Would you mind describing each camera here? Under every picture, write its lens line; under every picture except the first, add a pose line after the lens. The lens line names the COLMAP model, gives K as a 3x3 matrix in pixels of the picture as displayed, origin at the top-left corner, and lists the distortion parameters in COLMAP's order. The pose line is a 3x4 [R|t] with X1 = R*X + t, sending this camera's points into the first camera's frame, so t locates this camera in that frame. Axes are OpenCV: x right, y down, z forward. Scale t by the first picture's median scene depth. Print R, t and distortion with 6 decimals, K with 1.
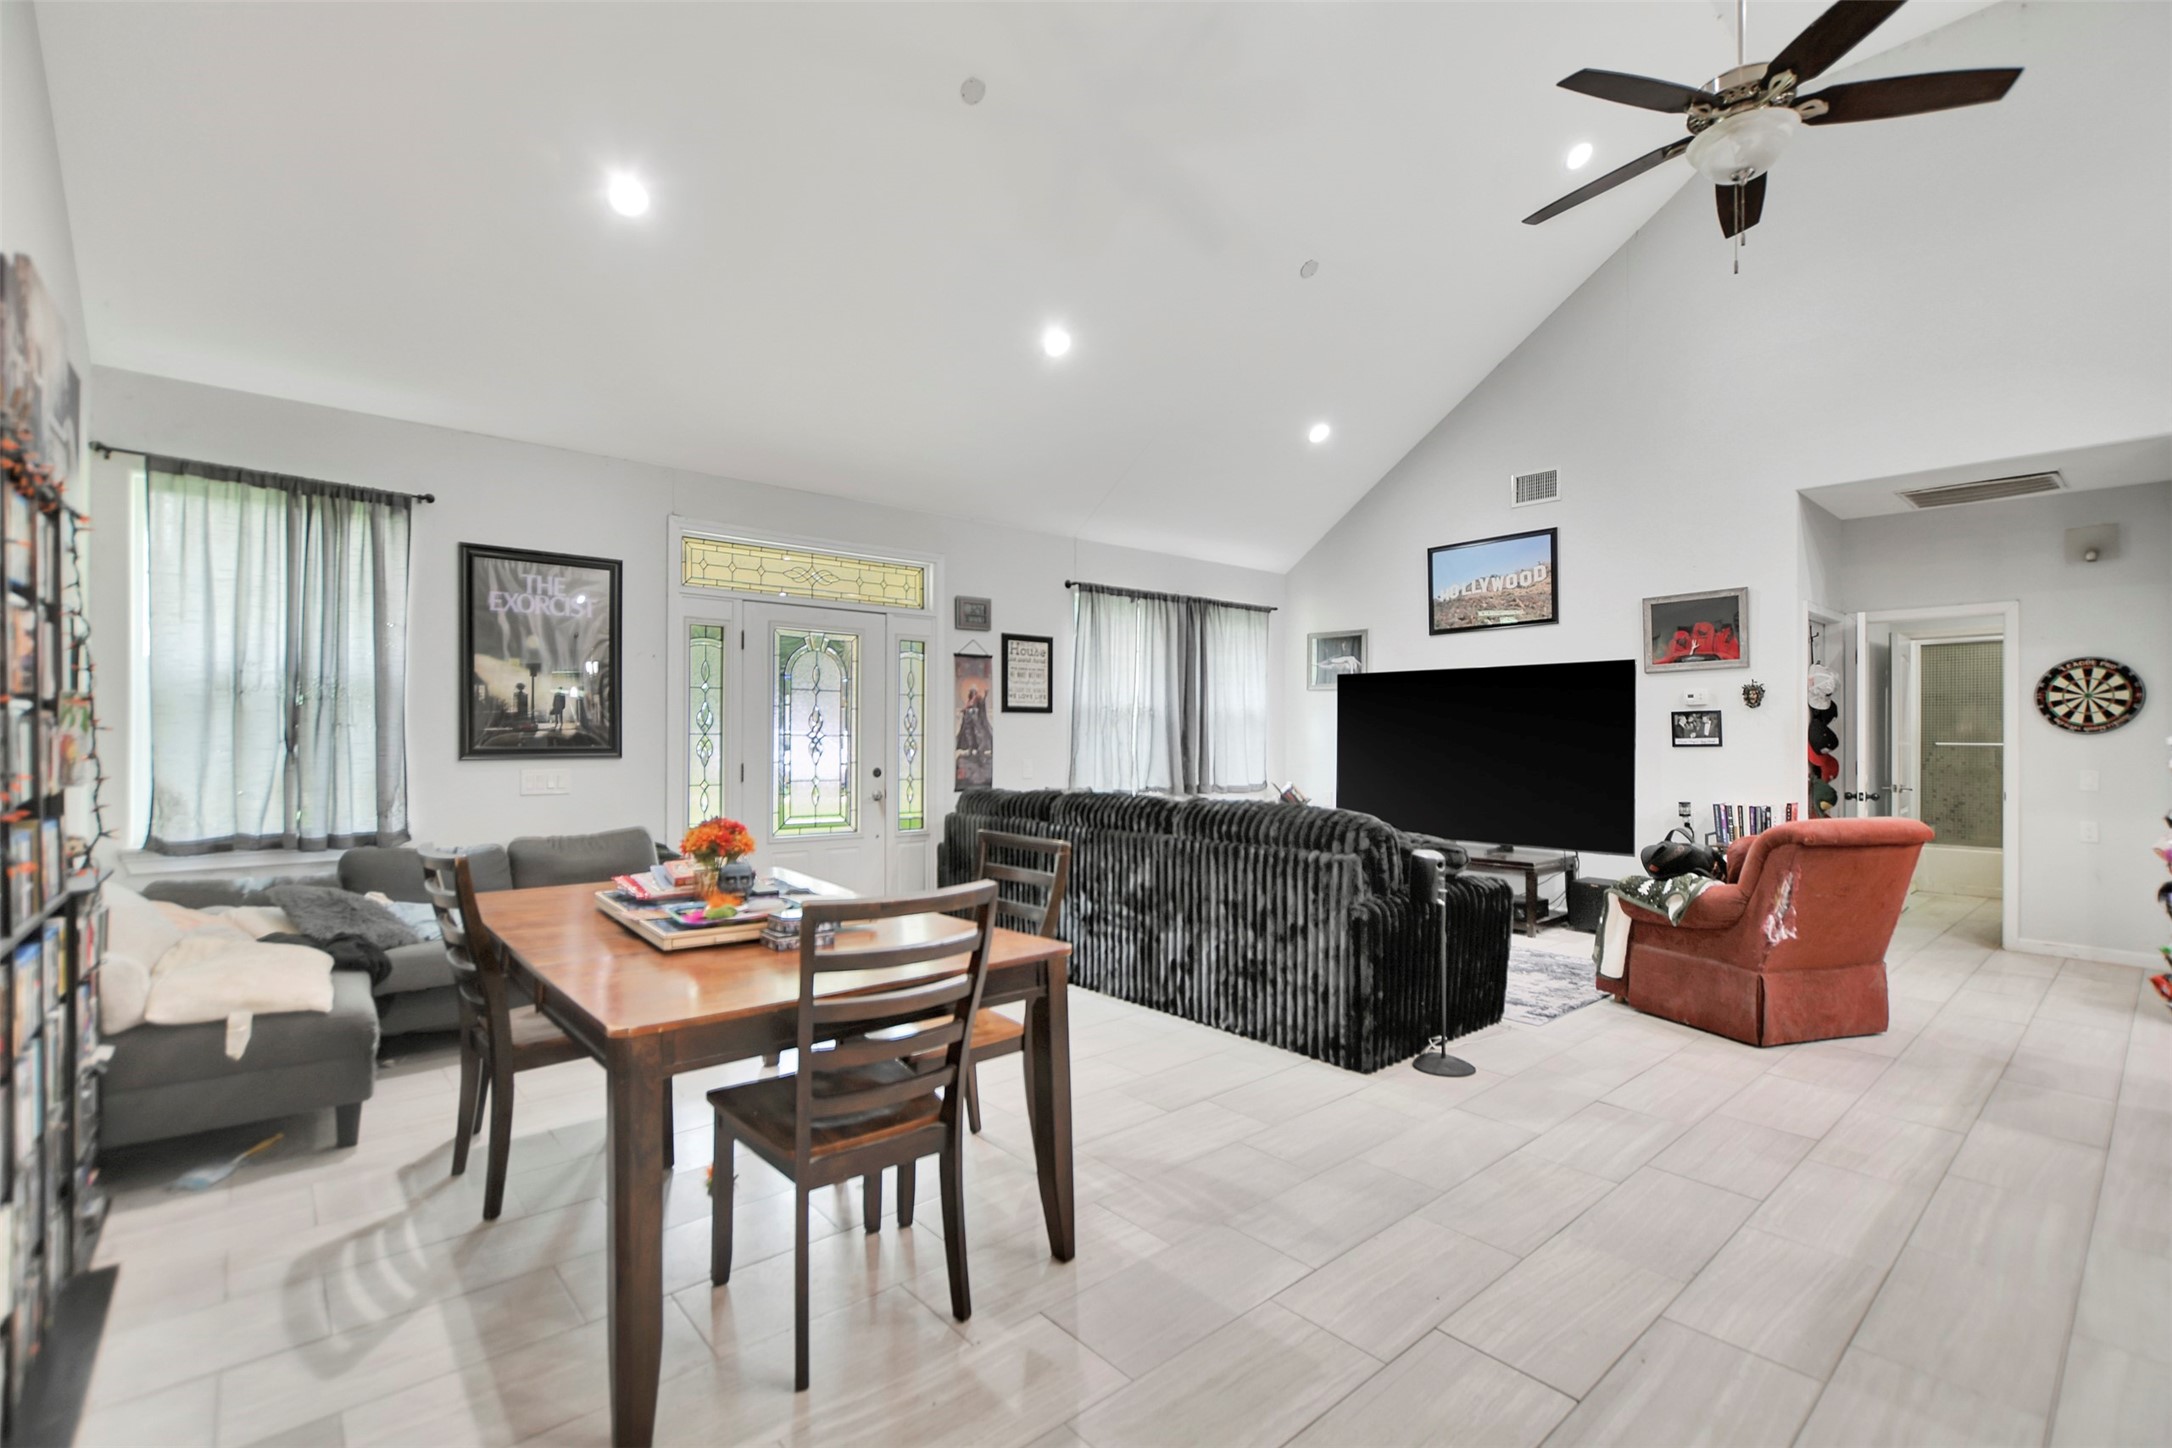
lens RADIAL K [[978.6, 0, 1079.6], [0, 978.6, 725.6], [0, 0, 1]] dist [-0.009691, 0.000888]
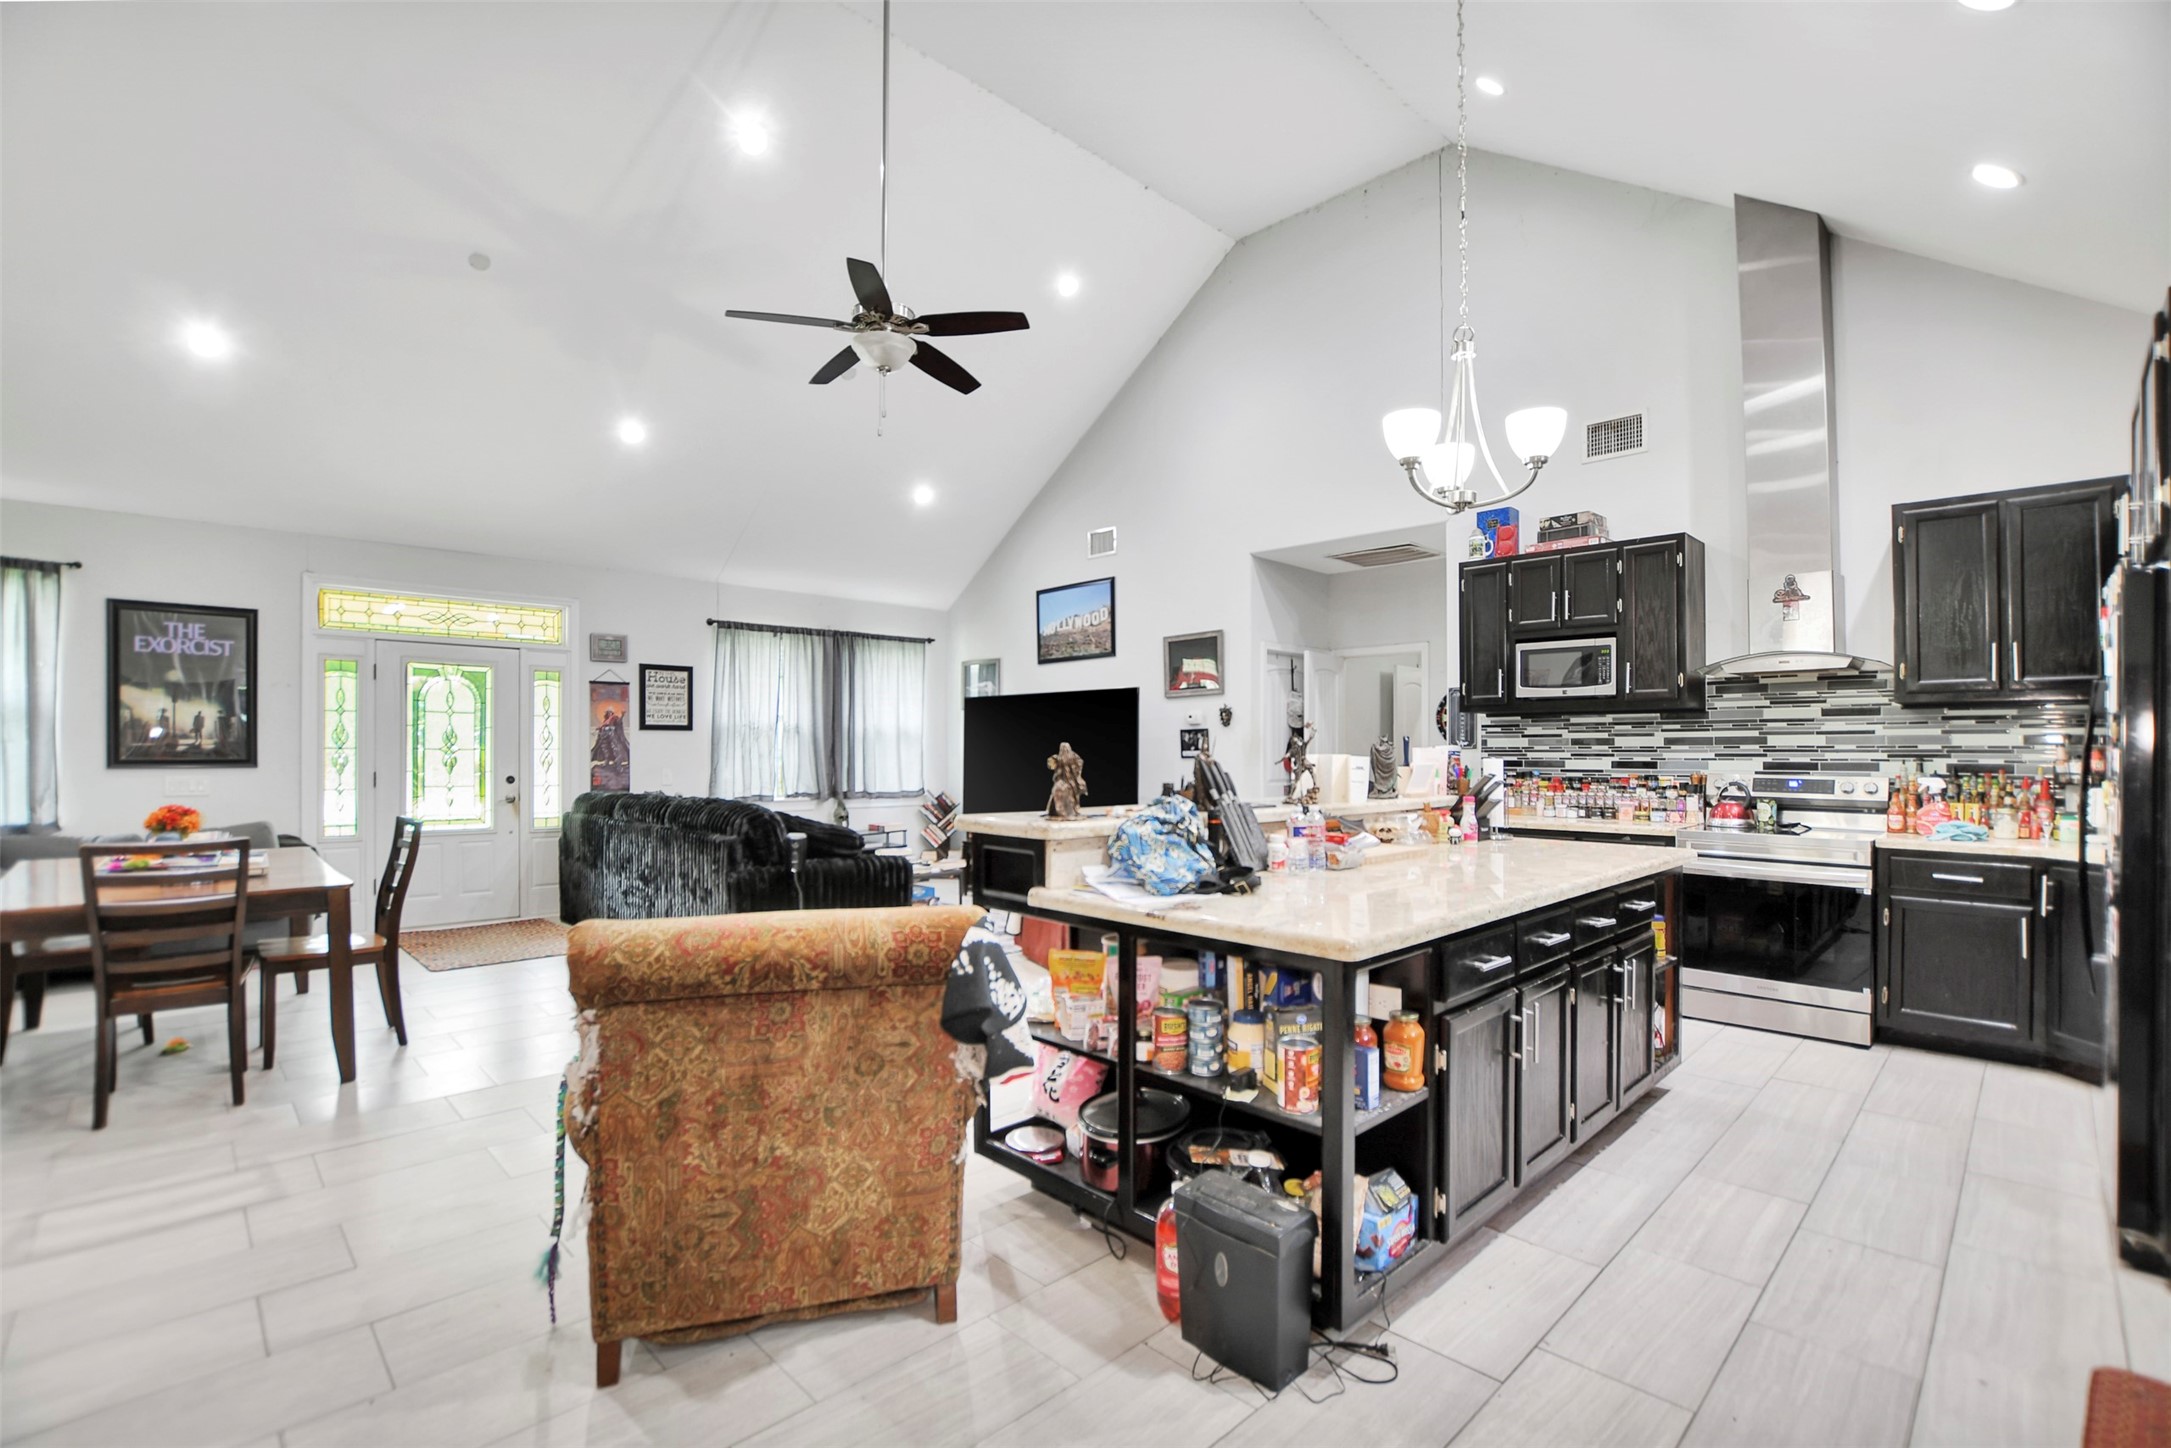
lens RADIAL K [[986.8, 0, 1068.7], [0, 986.8, 747.1], [0, 0, 1]] dist [-0.018935, 0.000164]
pose [[0.998897, -0.000708, 0.046948, 0.432419], [0.000365, 0.999973, 0.007312, -0.001158], [-0.046952, -0.007287, 0.998871, -0.251476]]
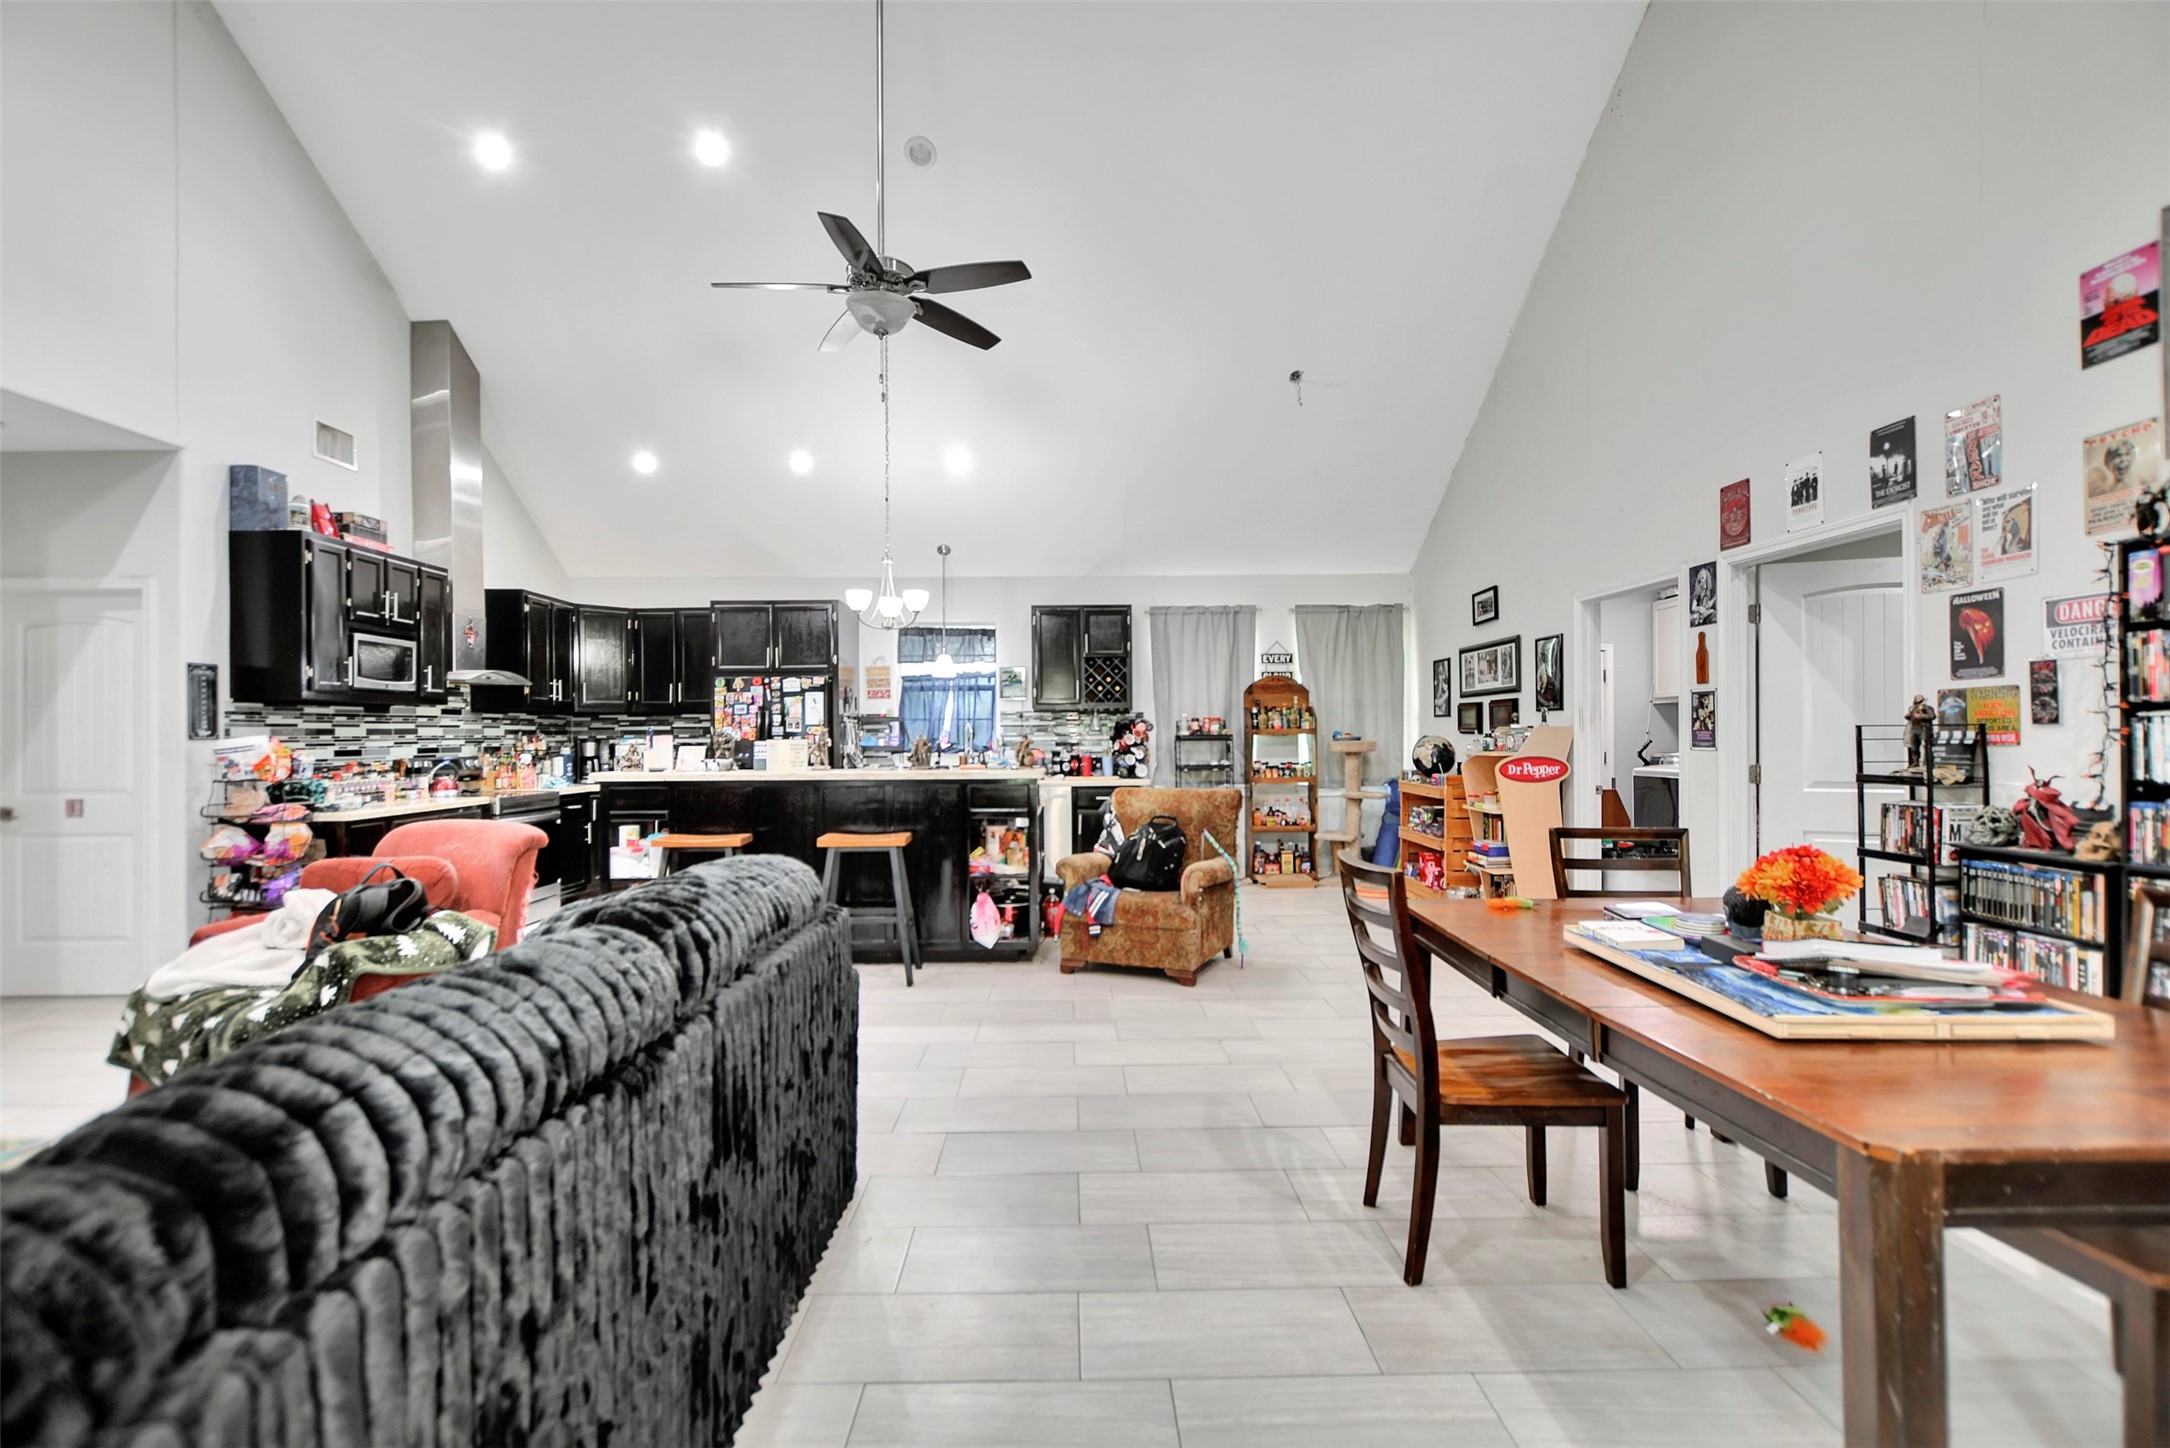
lens RADIAL K [[958.8, 0, 1078.0], [0, 958.8, 733.7], [0, 0, 1]] dist [-0.001727, 0.000605]
pose [[-0.761573, 0.002466, 0.648074, -0.199075], [-0.000598, 0.999990, -0.004508, 0.006488], [-0.648078, -0.003821, -0.761564, 0.905546]]
